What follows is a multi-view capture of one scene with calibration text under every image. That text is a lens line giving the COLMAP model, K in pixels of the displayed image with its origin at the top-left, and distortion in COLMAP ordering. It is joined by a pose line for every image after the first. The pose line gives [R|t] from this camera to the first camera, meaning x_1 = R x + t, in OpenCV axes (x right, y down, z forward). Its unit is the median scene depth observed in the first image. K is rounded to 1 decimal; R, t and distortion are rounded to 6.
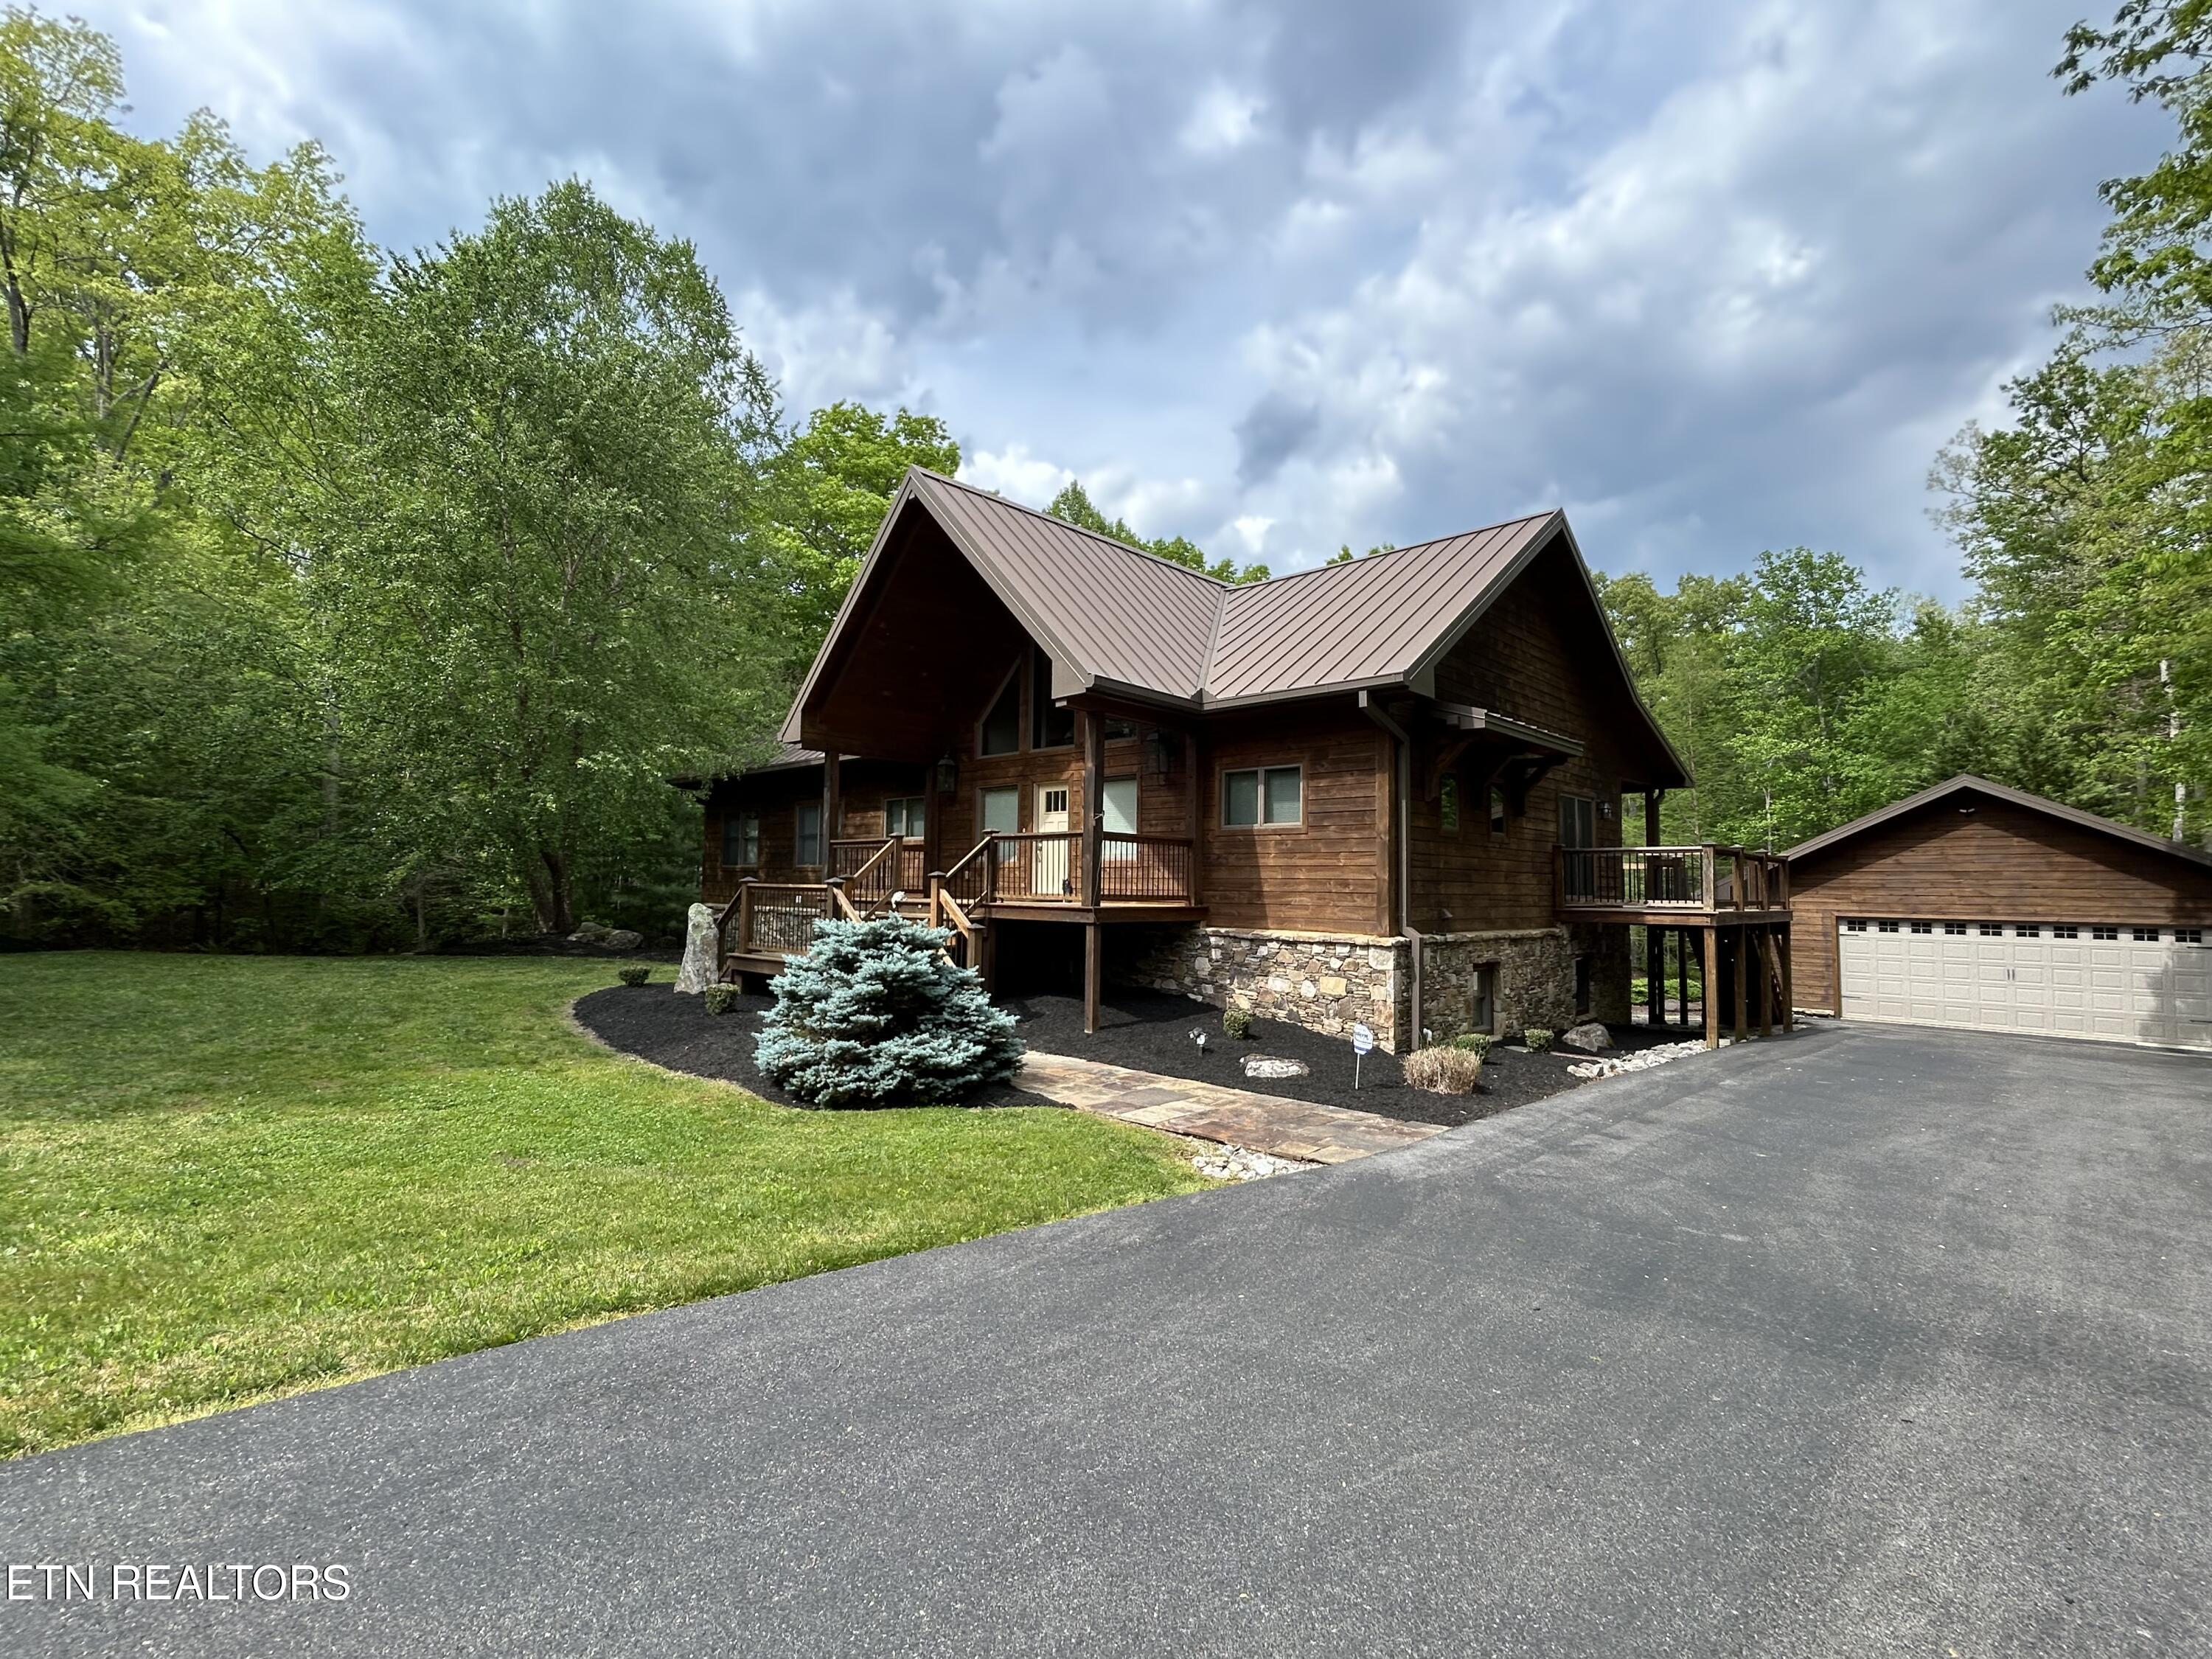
lens RADIAL K [[1027.5, 0, 1095.3], [0, 1027.5, 839.4], [0, 0, 1]] dist [-0.001340, -0.000286]
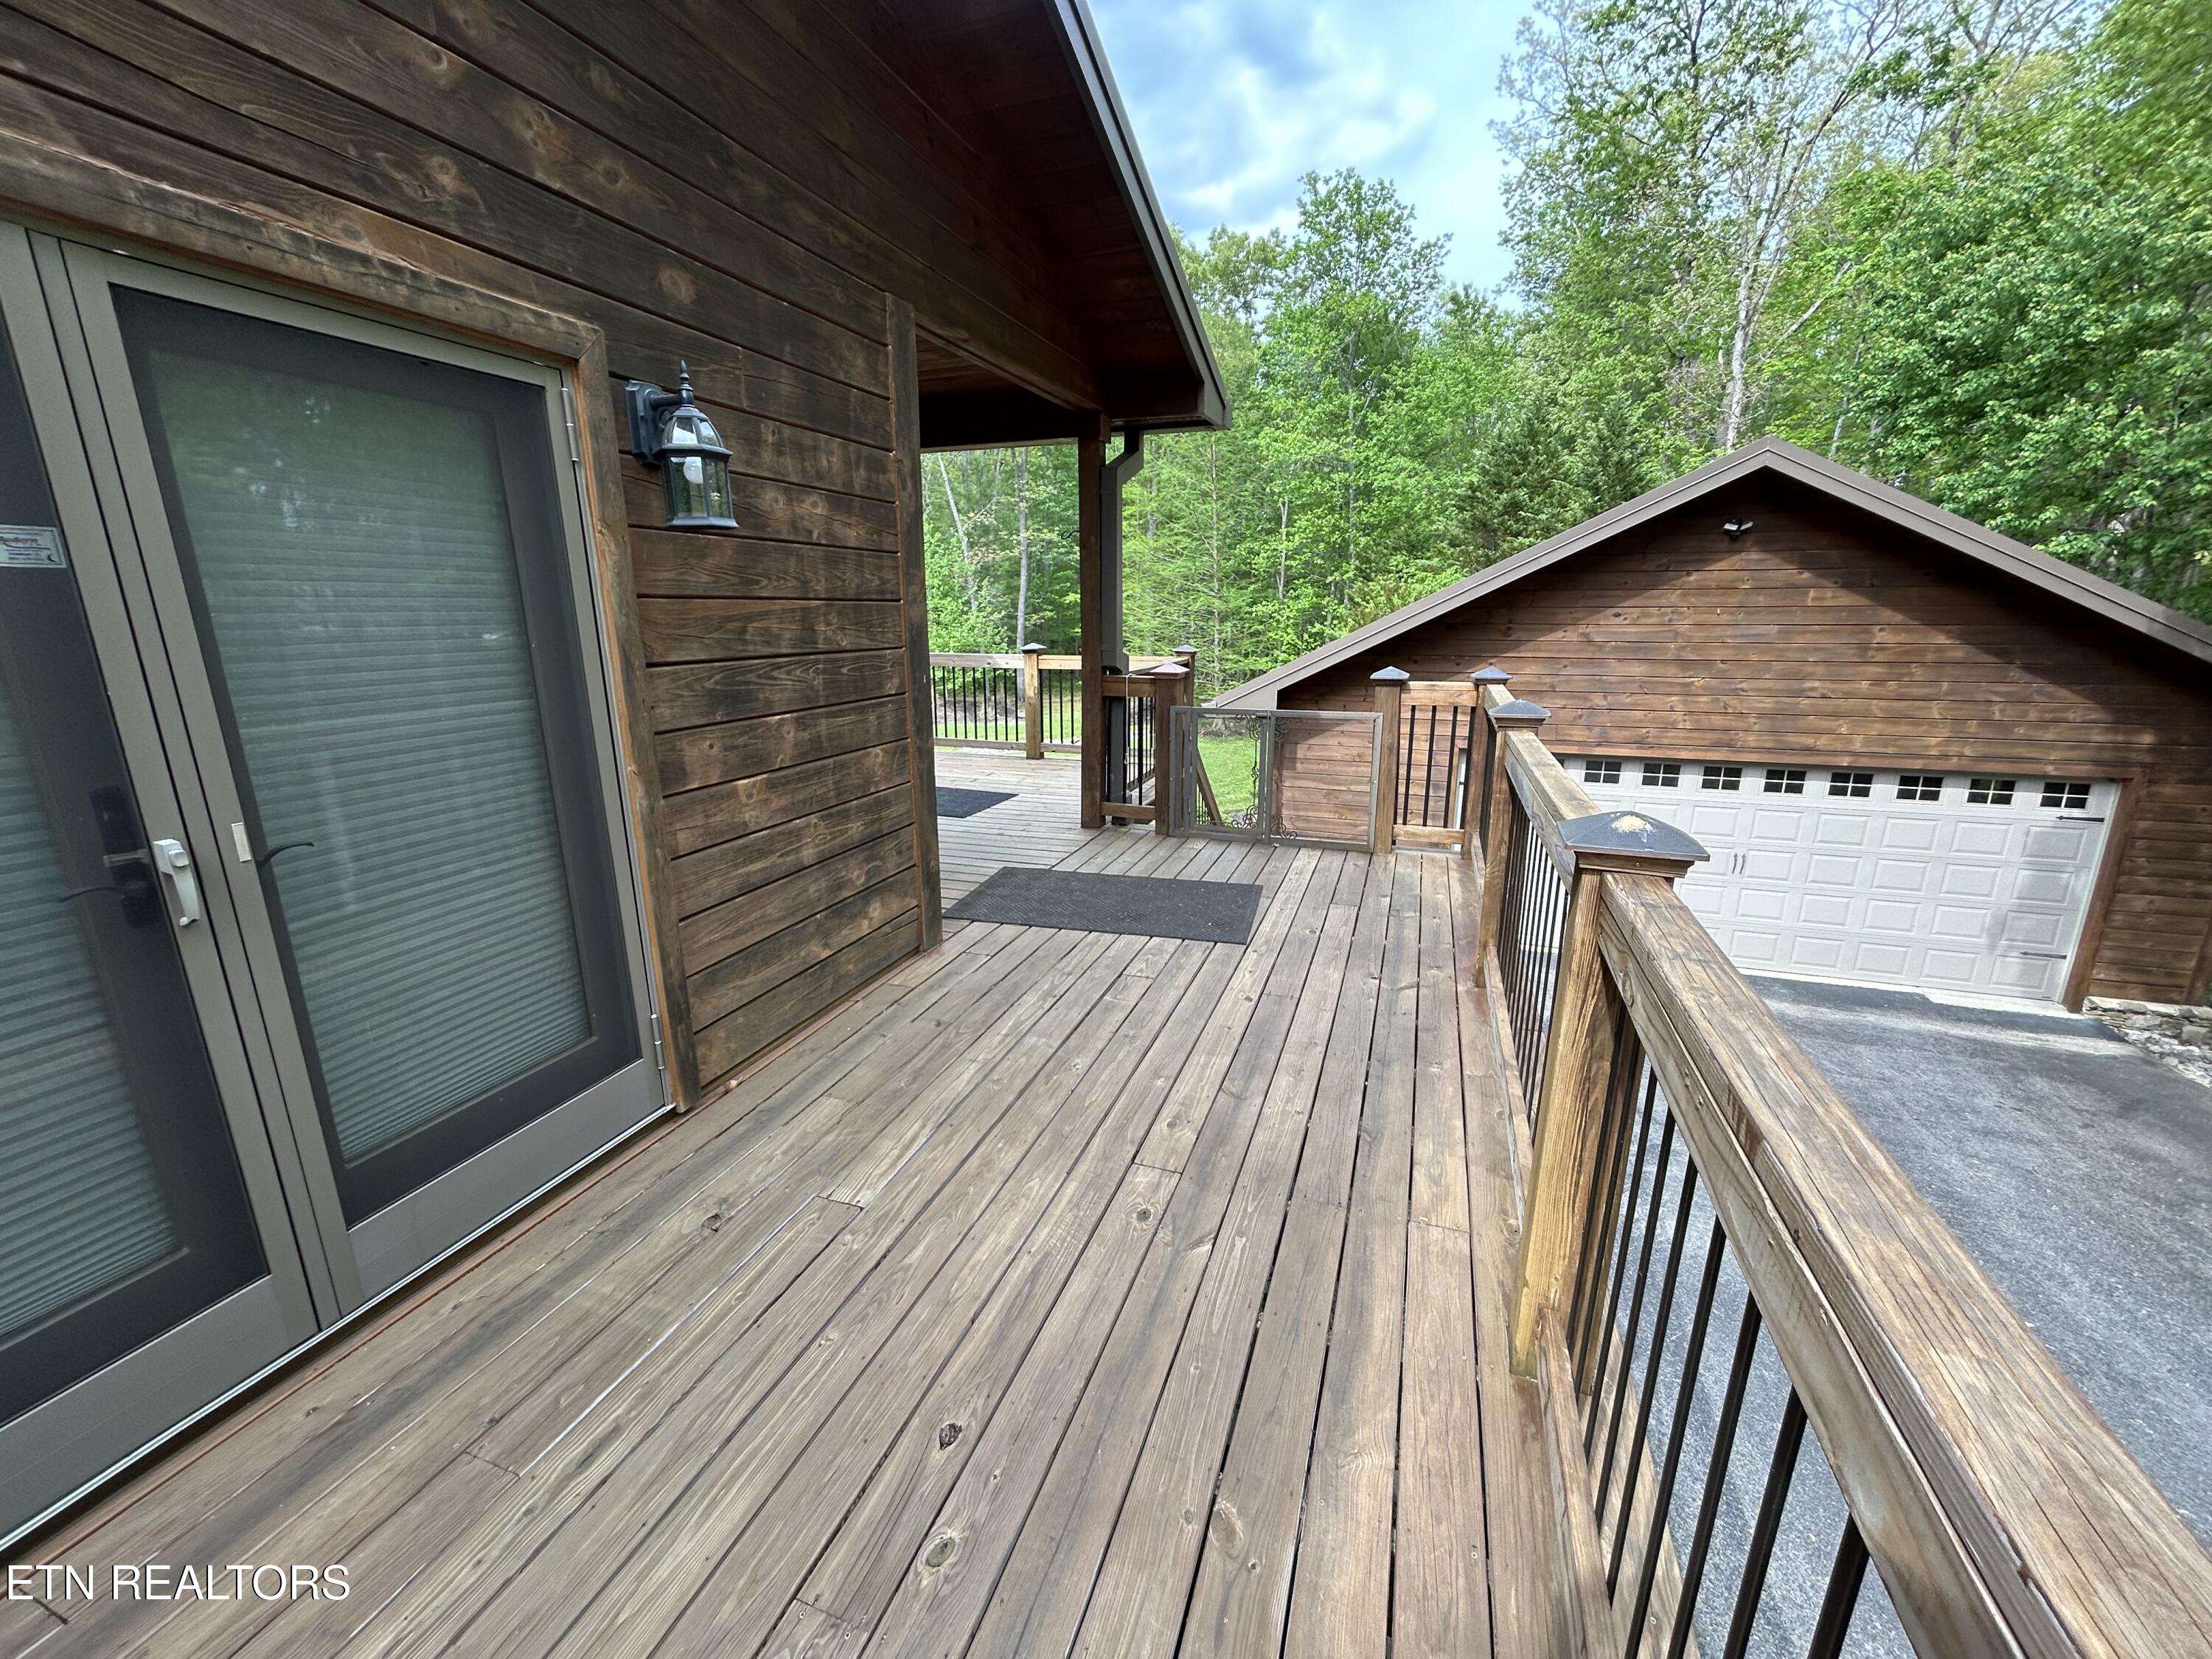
lens RADIAL K [[890.4, 0, 1109.3], [0, 890.4, 837.0], [0, 0, 1]] dist [-0.001472, -0.000419]
pose [[0.914235, -0.115231, 0.388452, 0.460184], [-0.007918, 0.953444, 0.301465, -0.013577], [-0.405106, -0.278686, 0.870760, 0.790716]]
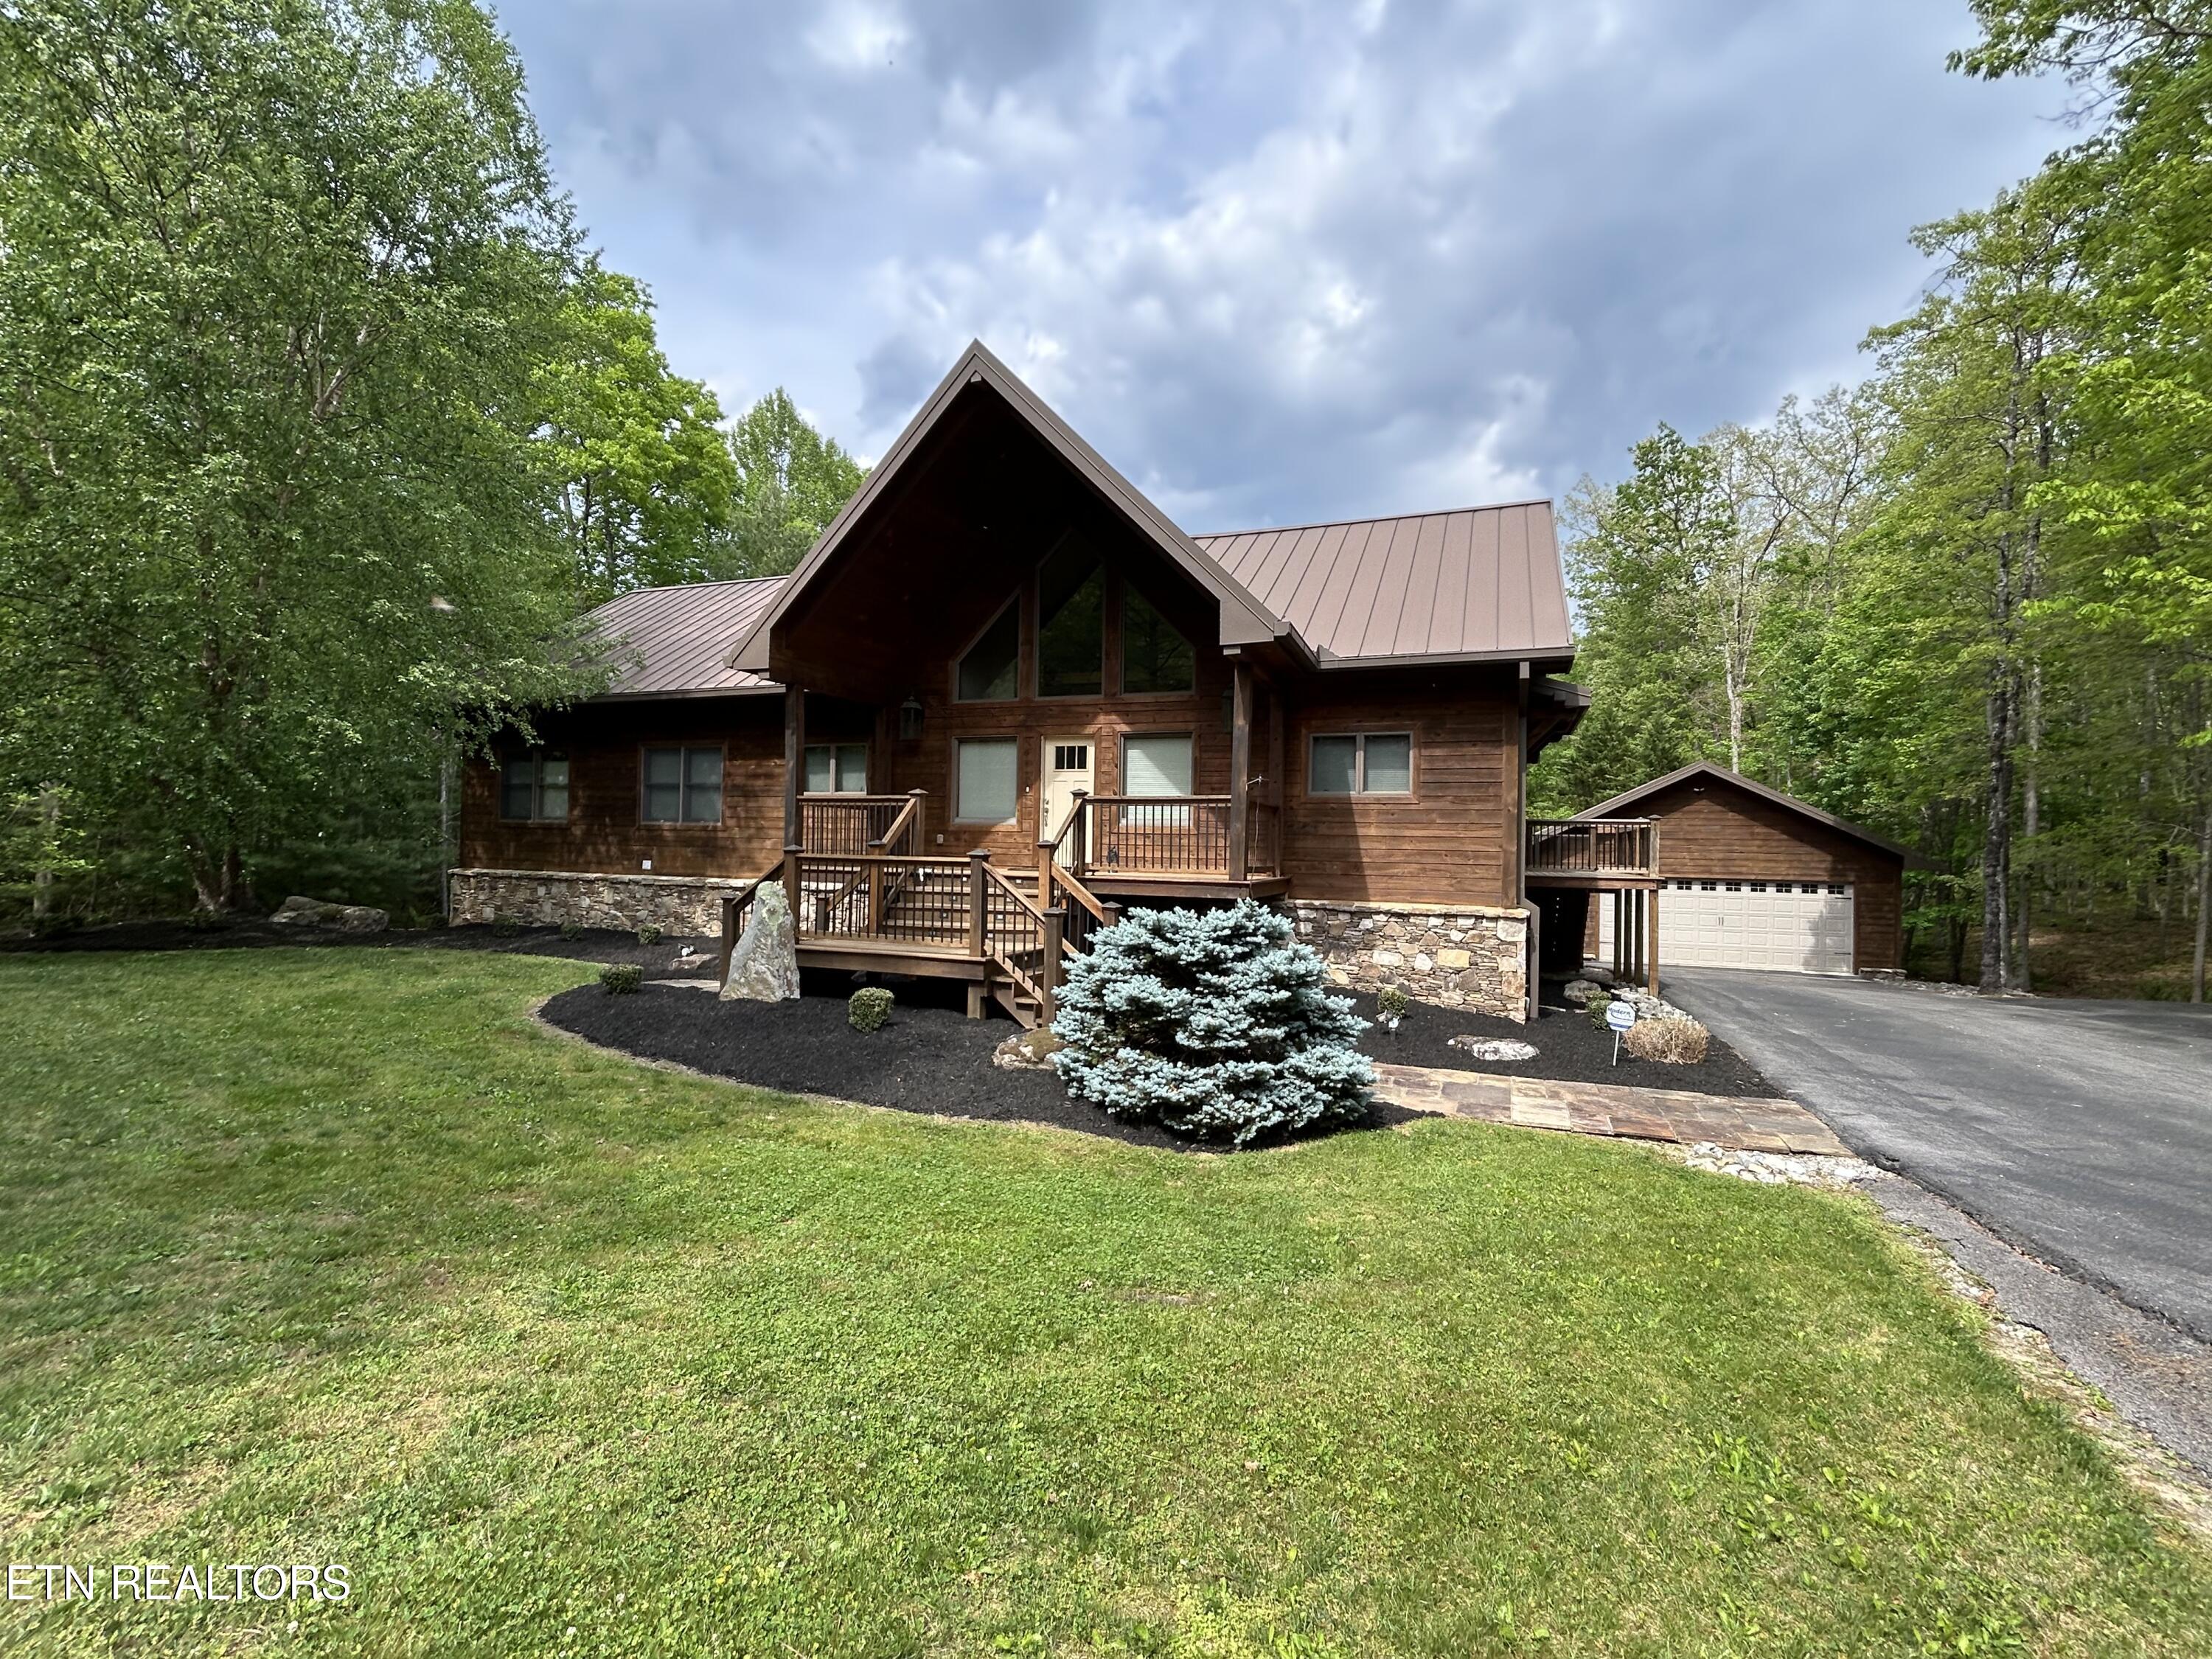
lens RADIAL K [[1027.5, 0, 1115.7], [0, 1027.5, 820.3], [0, 0, 1]] dist [-0.001340, -0.000286]
pose [[0.921973, 0.012980, 0.387036, -0.295818], [-0.023898, 0.999440, 0.023411, -0.003853], [-0.386516, -0.030833, 0.921767, 0.140400]]
